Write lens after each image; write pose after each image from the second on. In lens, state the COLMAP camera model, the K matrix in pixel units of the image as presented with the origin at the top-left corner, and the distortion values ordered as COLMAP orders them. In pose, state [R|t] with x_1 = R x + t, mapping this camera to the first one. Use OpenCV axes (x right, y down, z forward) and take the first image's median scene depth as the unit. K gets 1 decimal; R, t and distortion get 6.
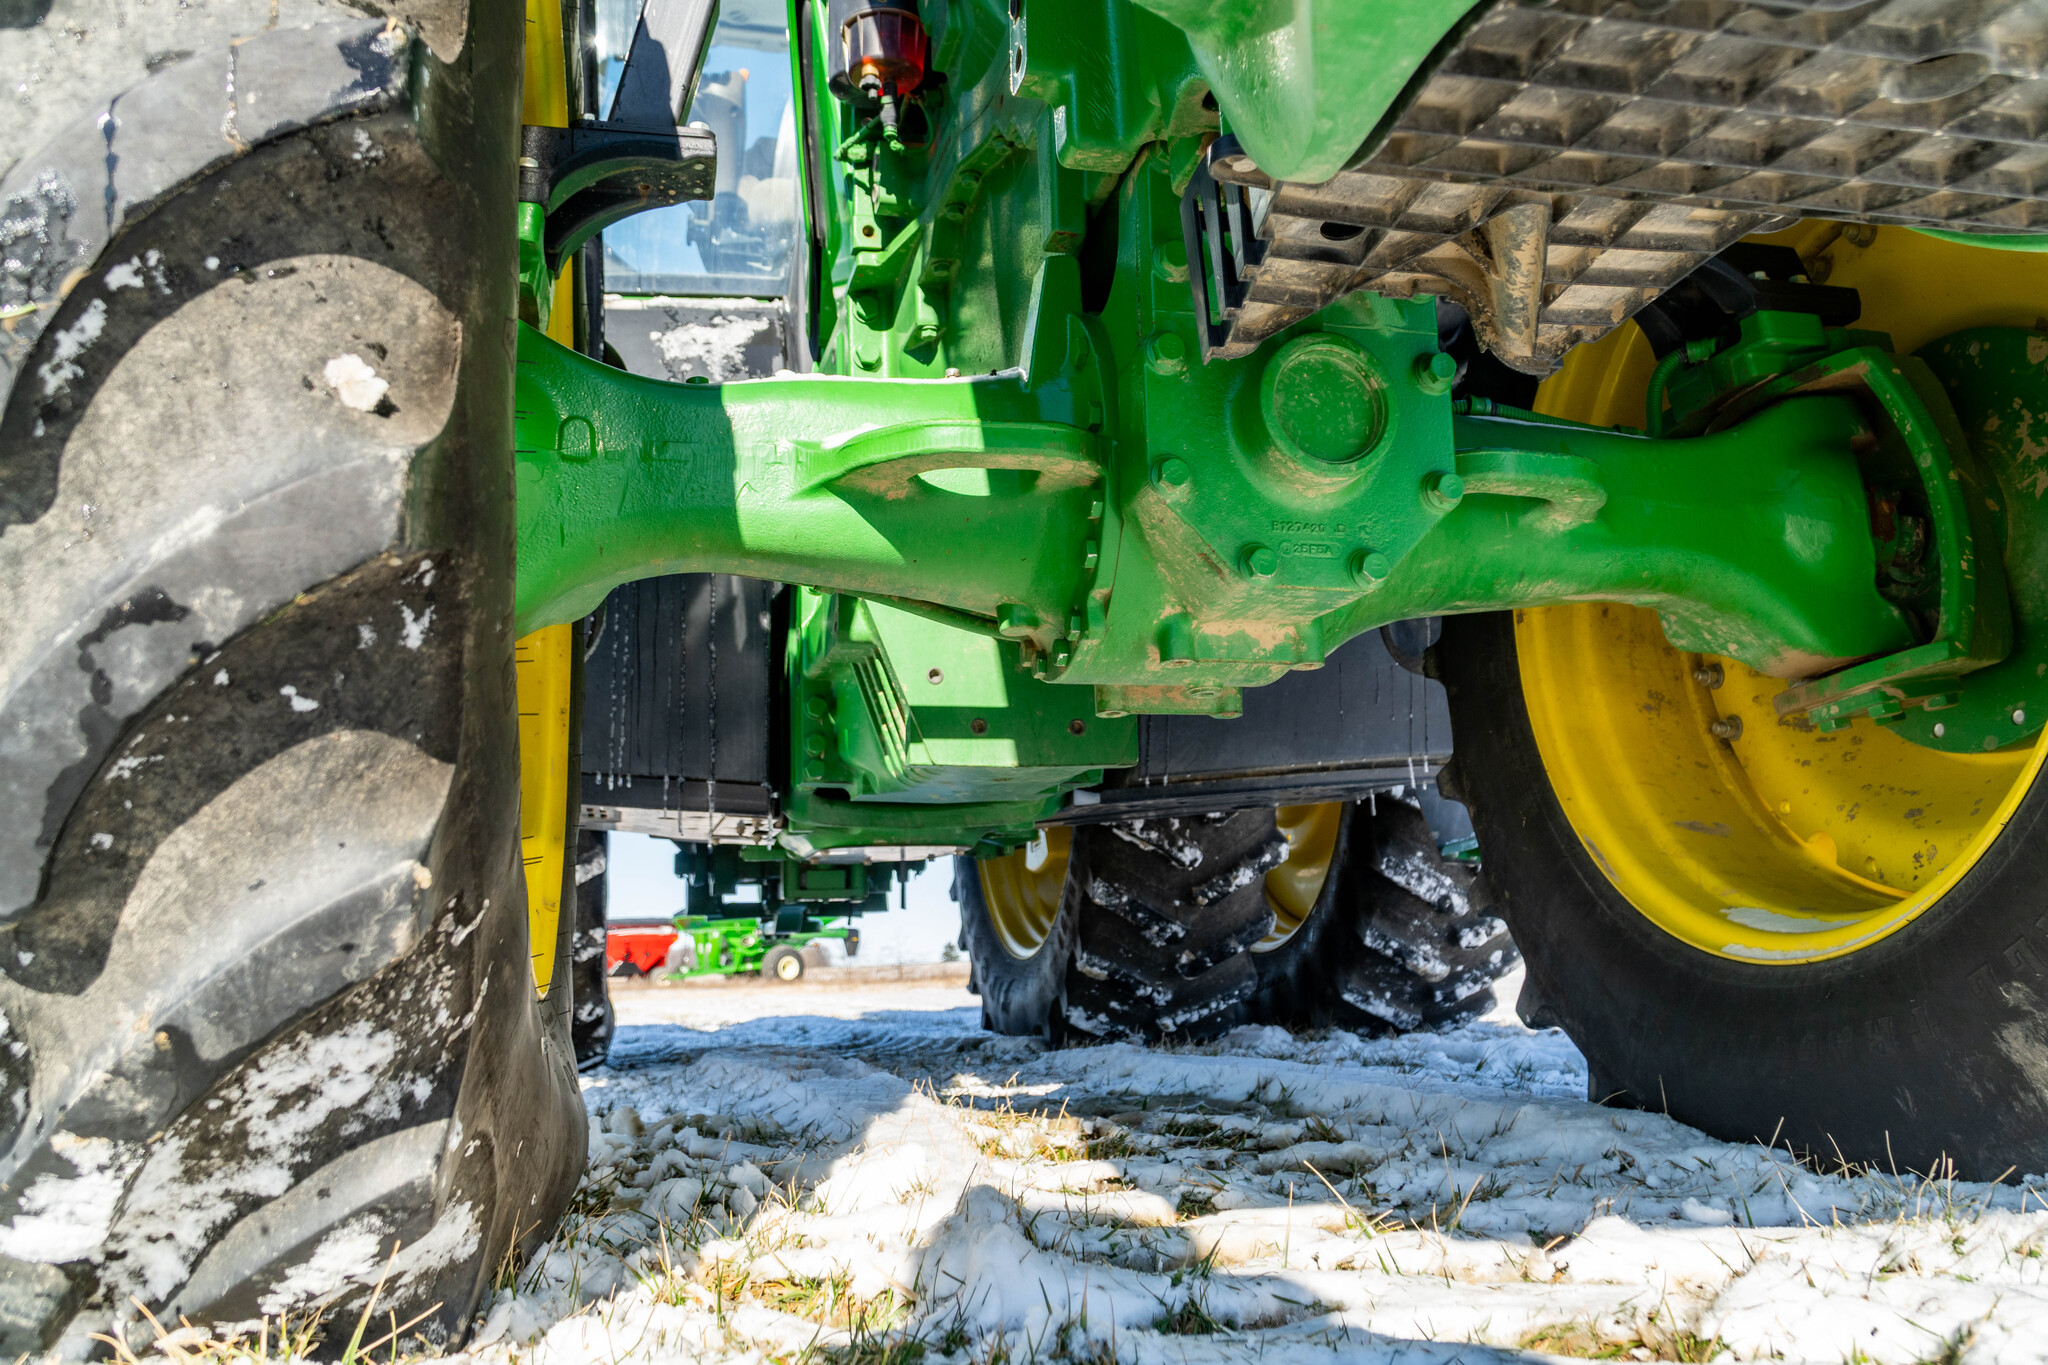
lens RADIAL K [[1606.4, 0, 1024.0], [0, 1606.4, 682.5], [0, 0, 1]] dist [0.003592, 0.001530]
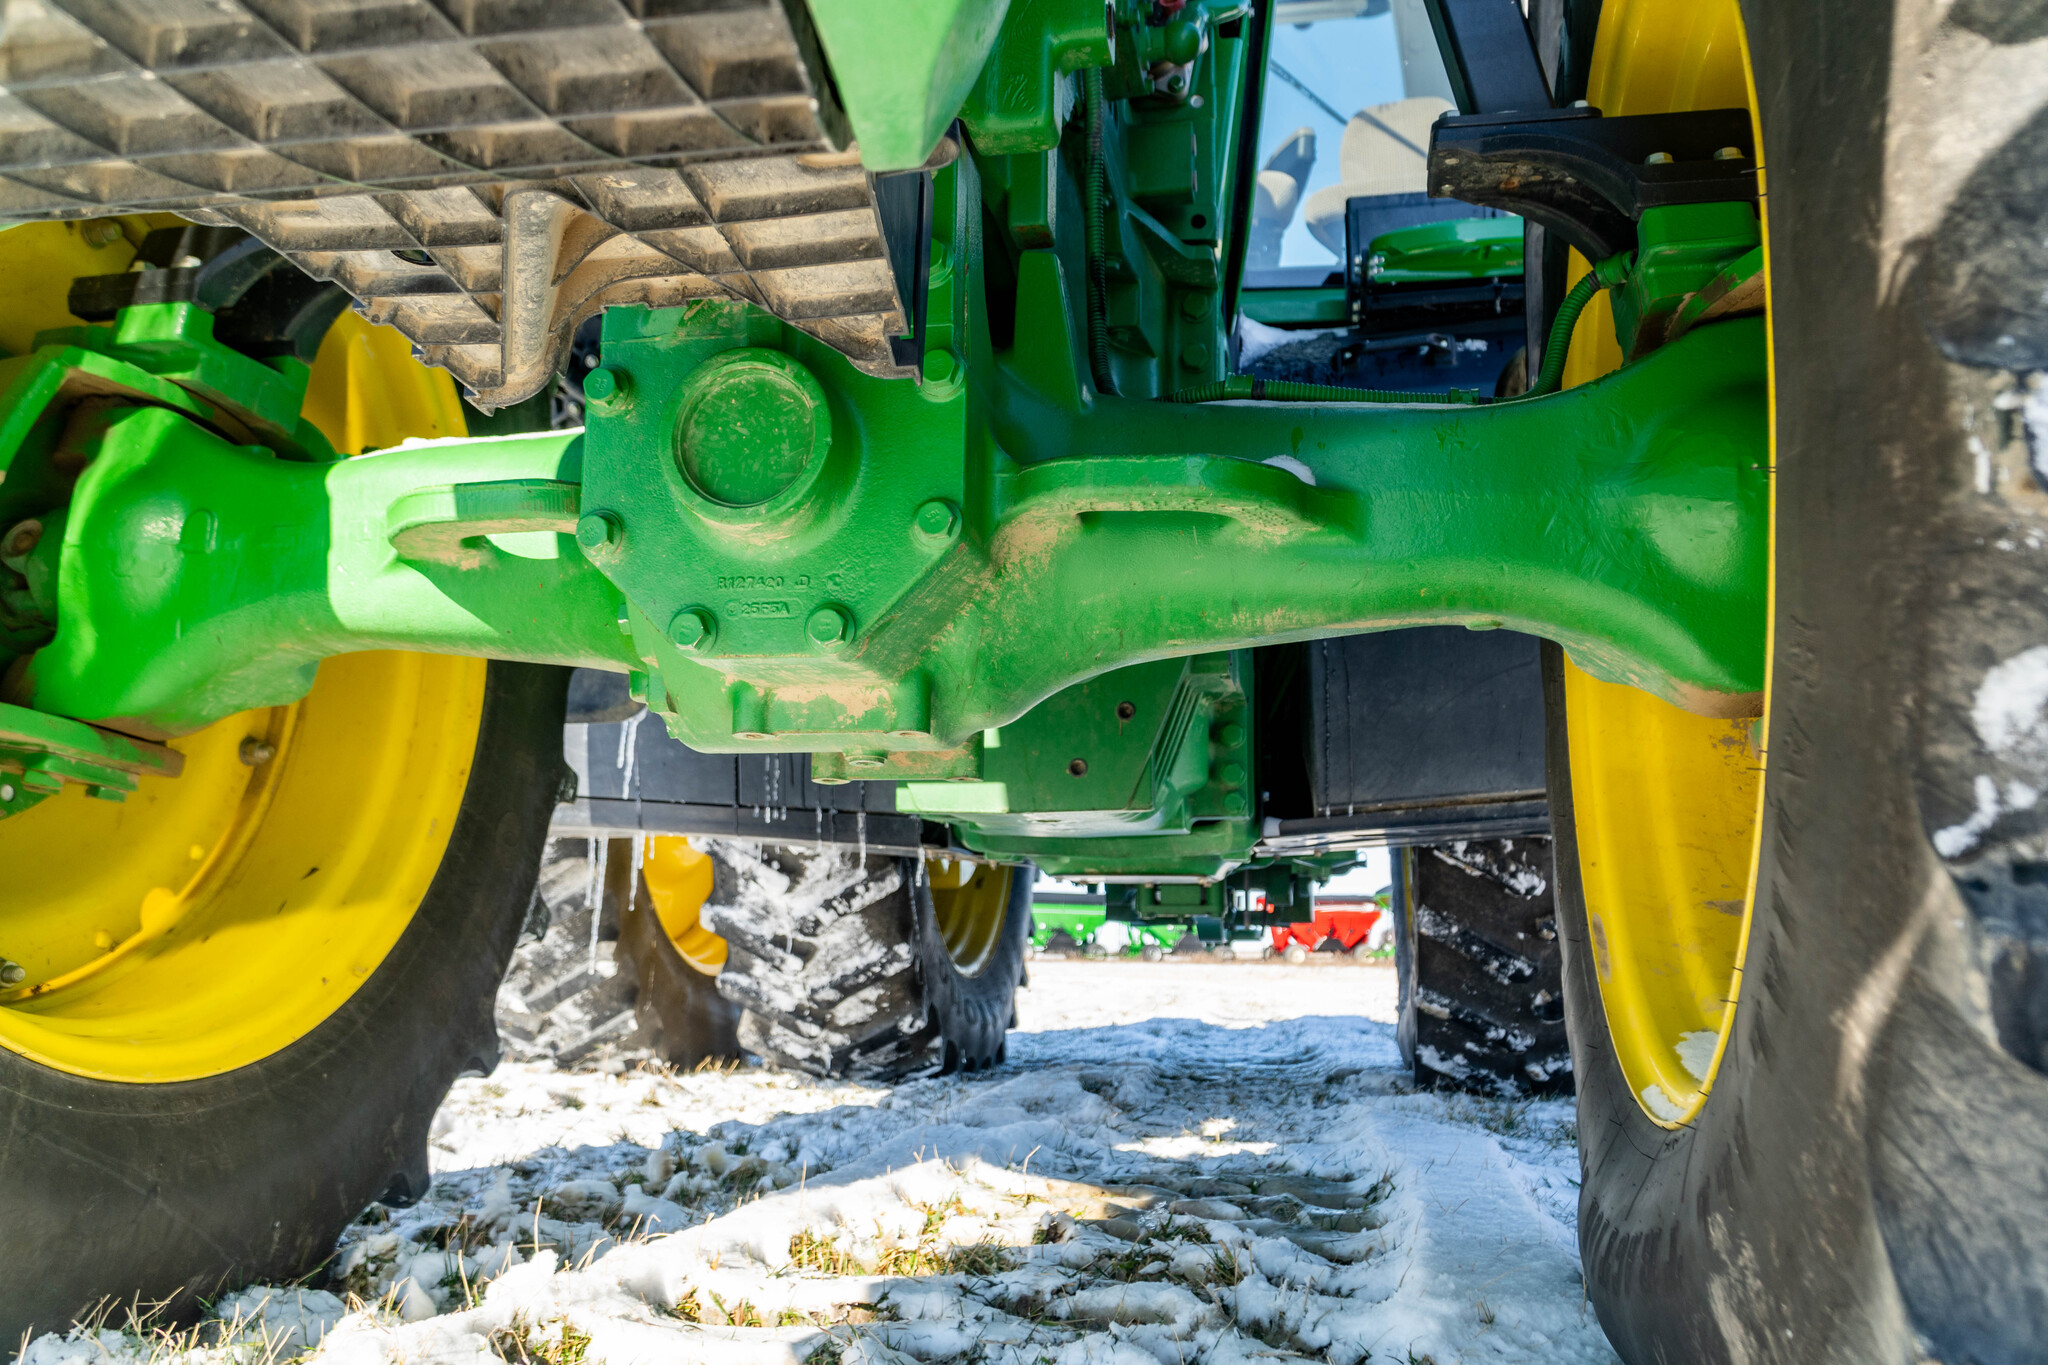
lens RADIAL K [[1606.4, 0, 1024.0], [0, 1606.4, 682.5], [0, 0, 1]] dist [0.003592, 0.001530]
pose [[0.911035, -0.030305, -0.411214, 0.217139], [0.035863, 0.999340, 0.005806, -0.015056], [0.410767, -0.020037, 0.911520, 0.100217]]
